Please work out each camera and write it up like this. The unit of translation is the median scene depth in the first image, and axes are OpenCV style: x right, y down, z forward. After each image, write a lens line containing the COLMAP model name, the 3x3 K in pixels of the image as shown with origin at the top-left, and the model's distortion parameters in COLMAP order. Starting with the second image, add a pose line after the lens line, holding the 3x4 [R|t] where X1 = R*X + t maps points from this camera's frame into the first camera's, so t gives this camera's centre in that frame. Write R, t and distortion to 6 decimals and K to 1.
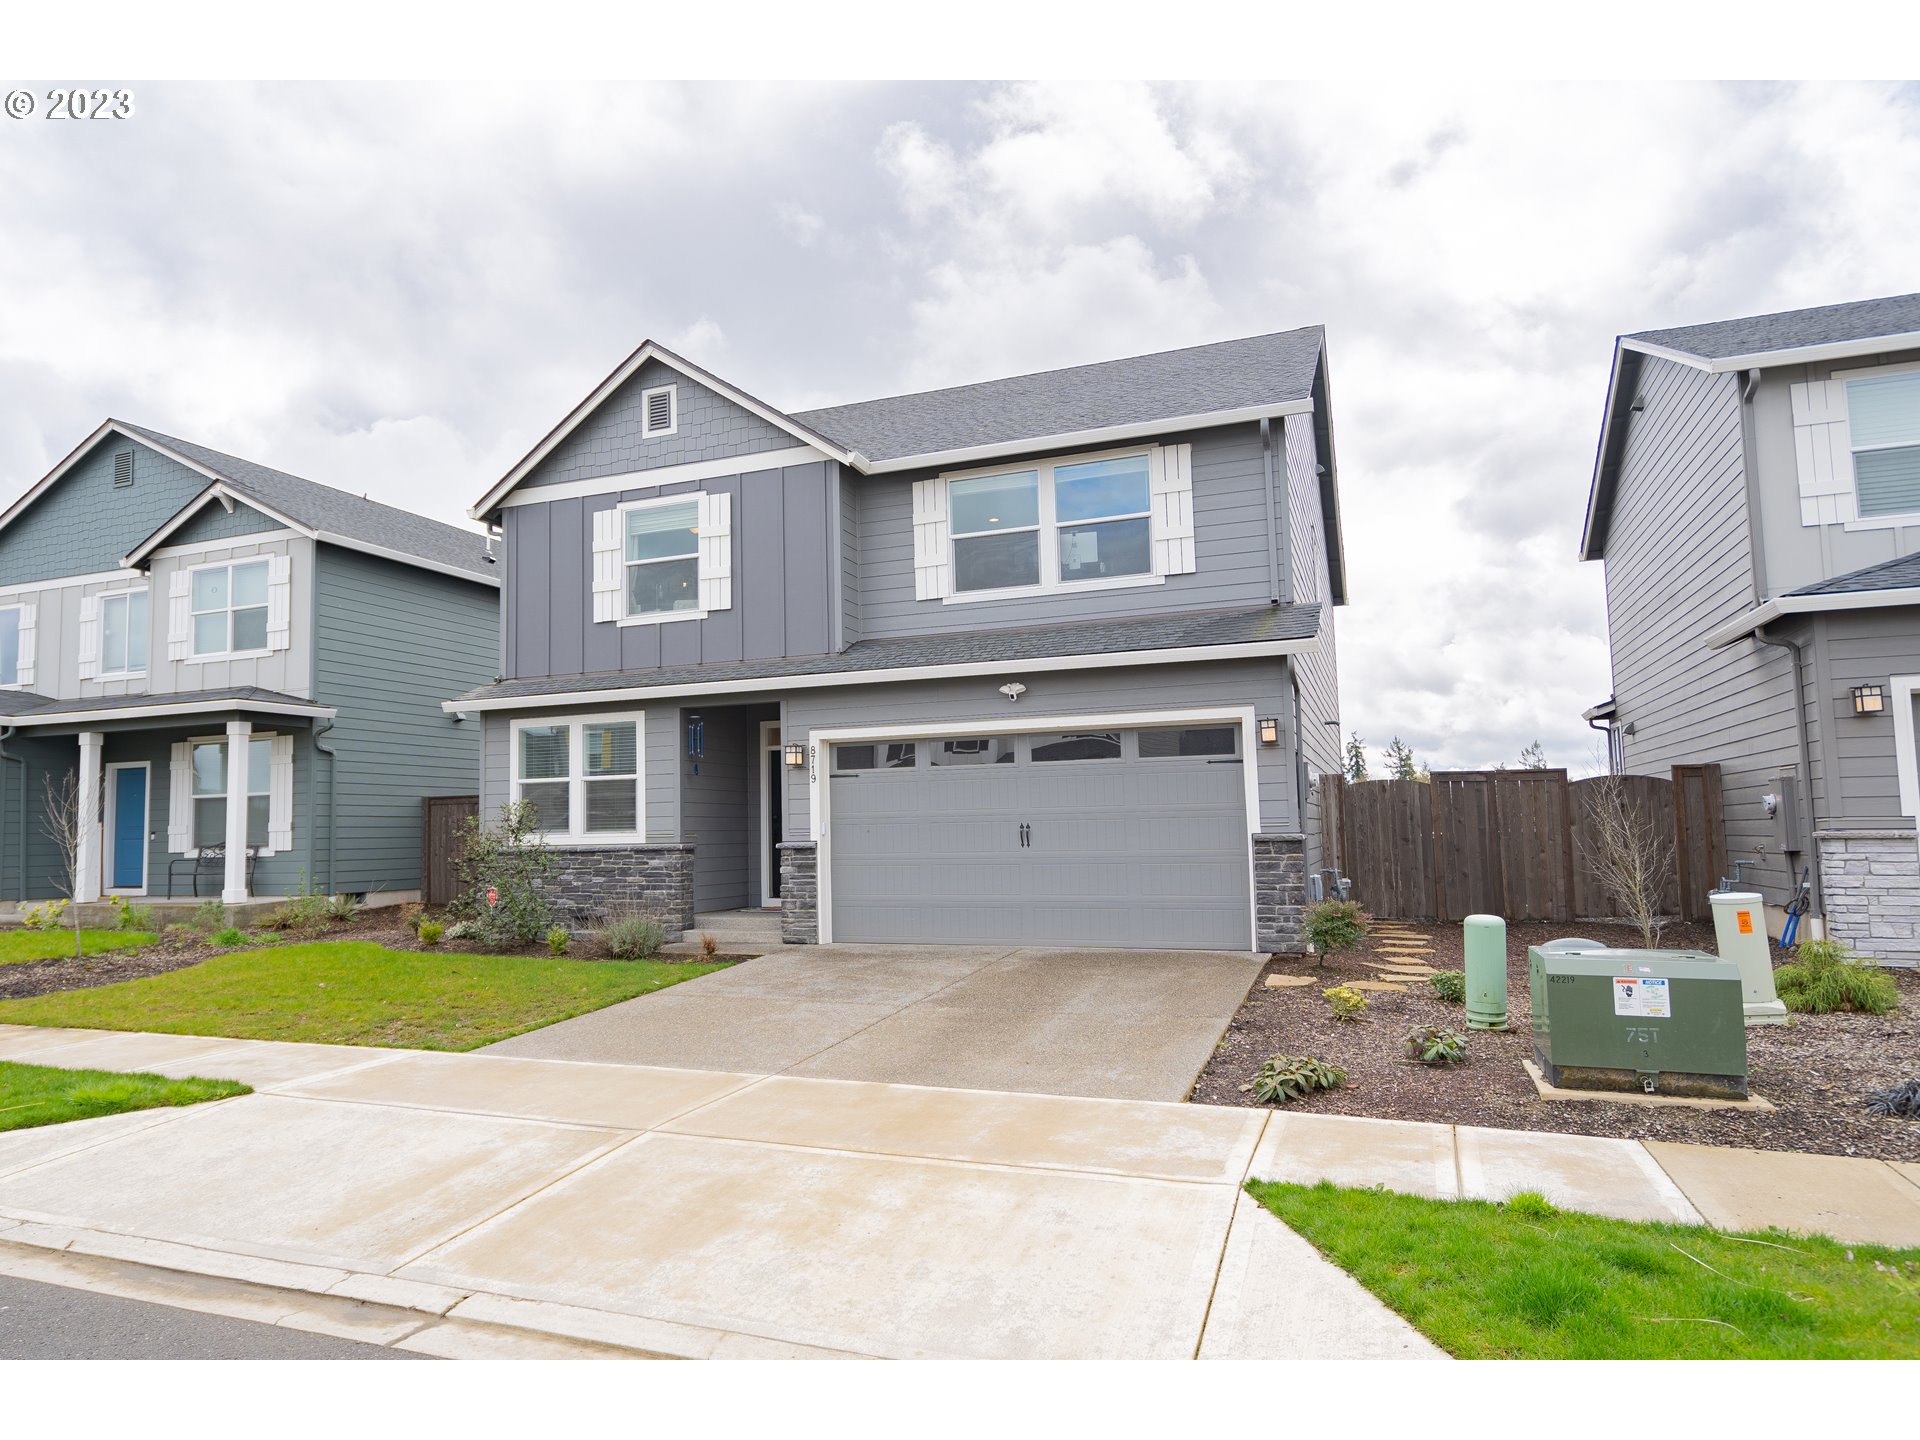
lens RADIAL K [[1297.2, 0, 960.0], [0, 1297.2, 720.0], [0, 0, 1]] dist [0.001830, 0.002103]
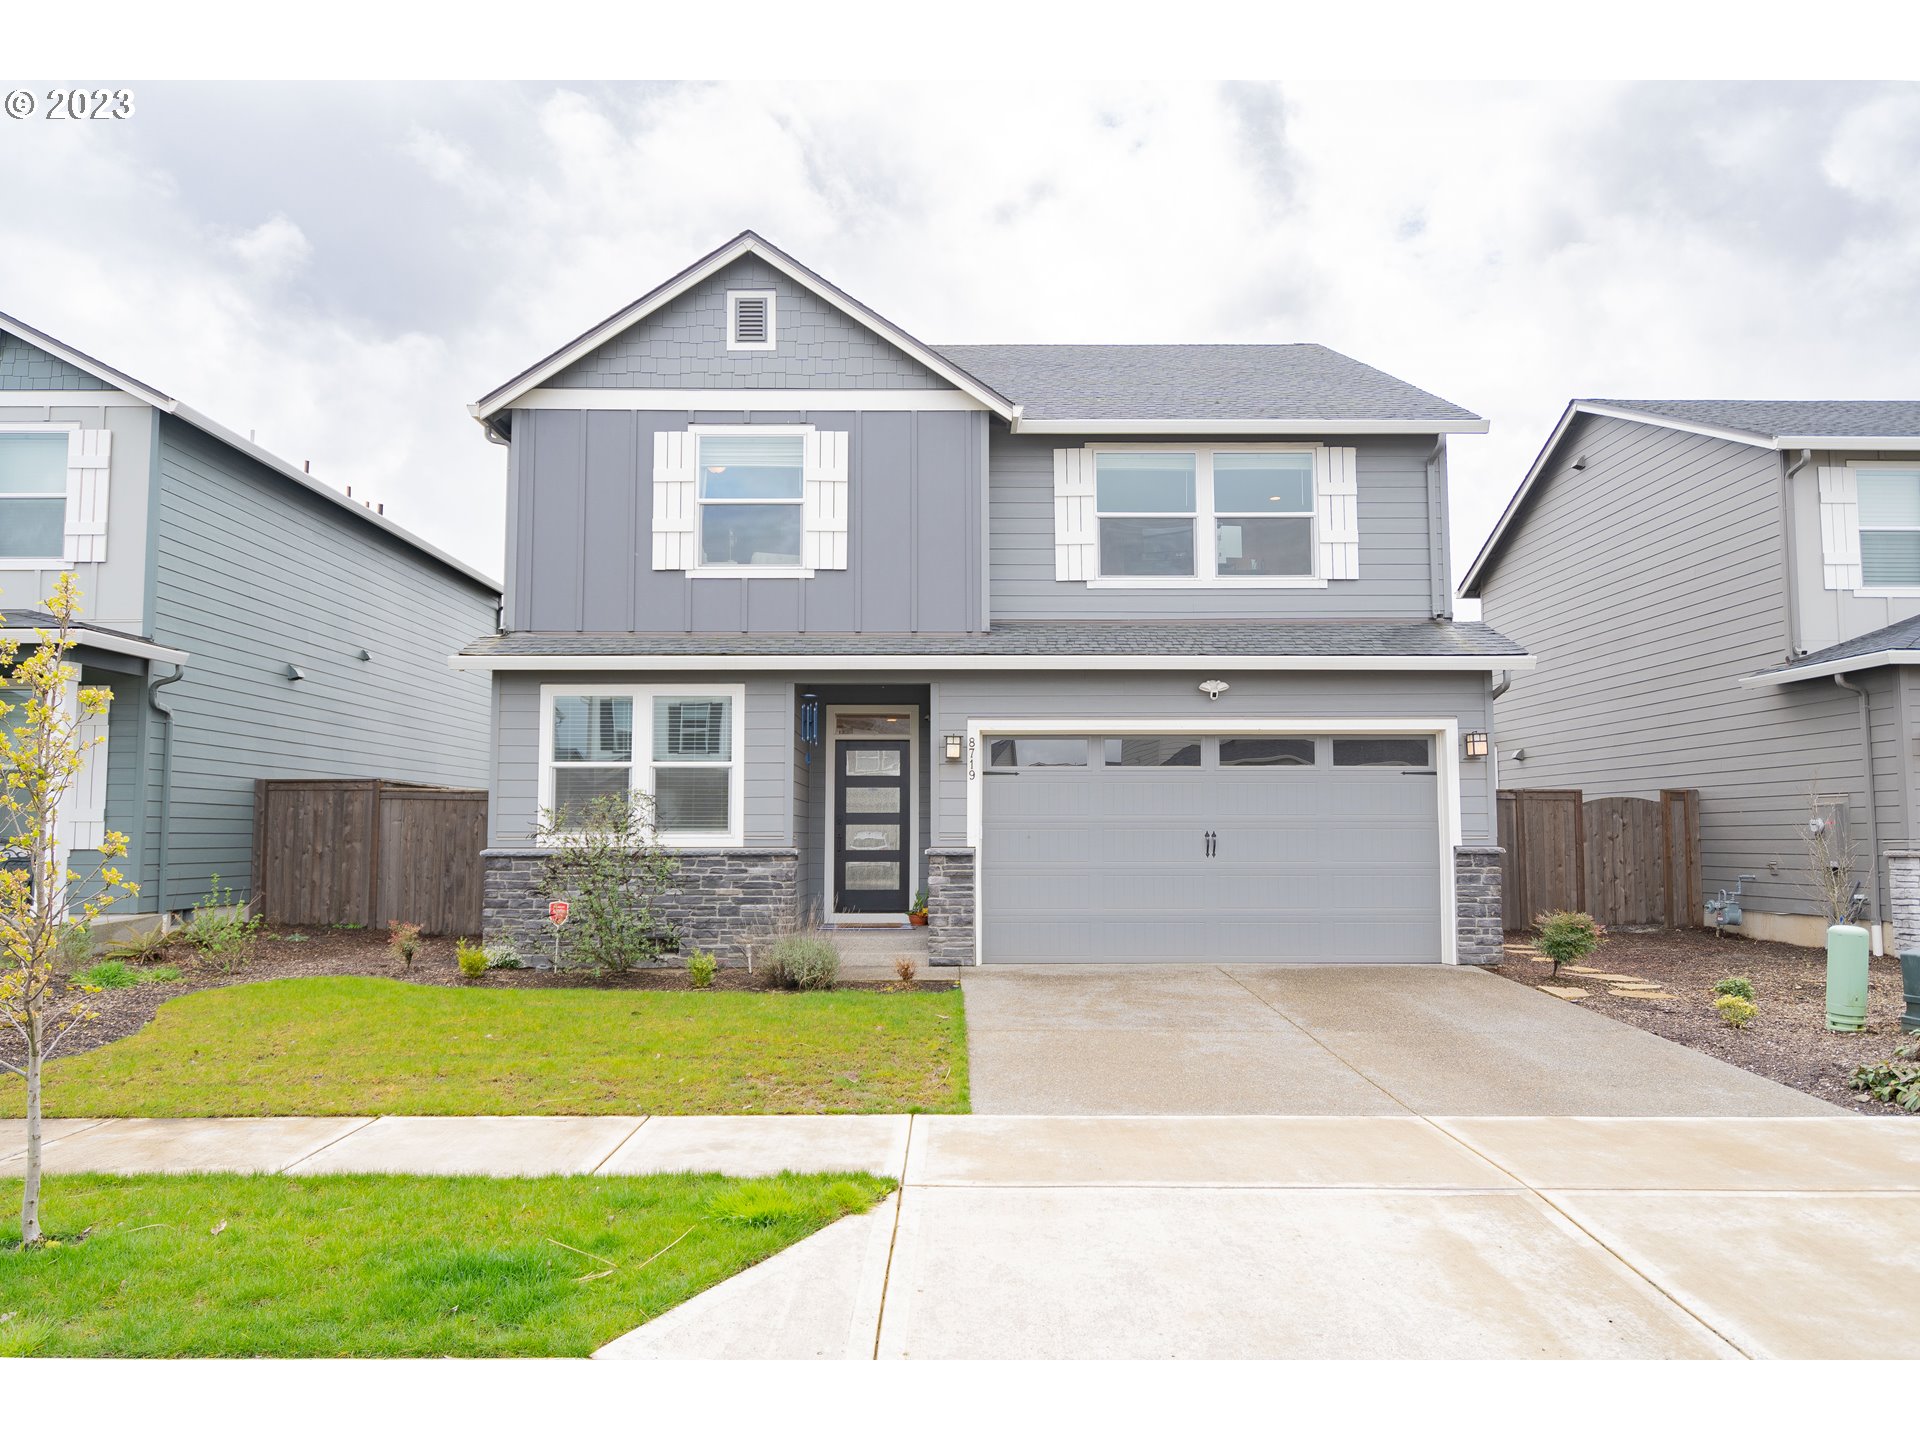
lens RADIAL K [[1360.5, 0, 960.0], [0, 1360.5, 720.0], [0, 0, 1]] dist [0.009337, -0.000944]
pose [[0.912606, 0.051478, 0.405585, -0.472781], [-0.050623, 0.998635, -0.012842, 0.019859], [-0.405693, -0.008812, 0.913967, 0.166582]]
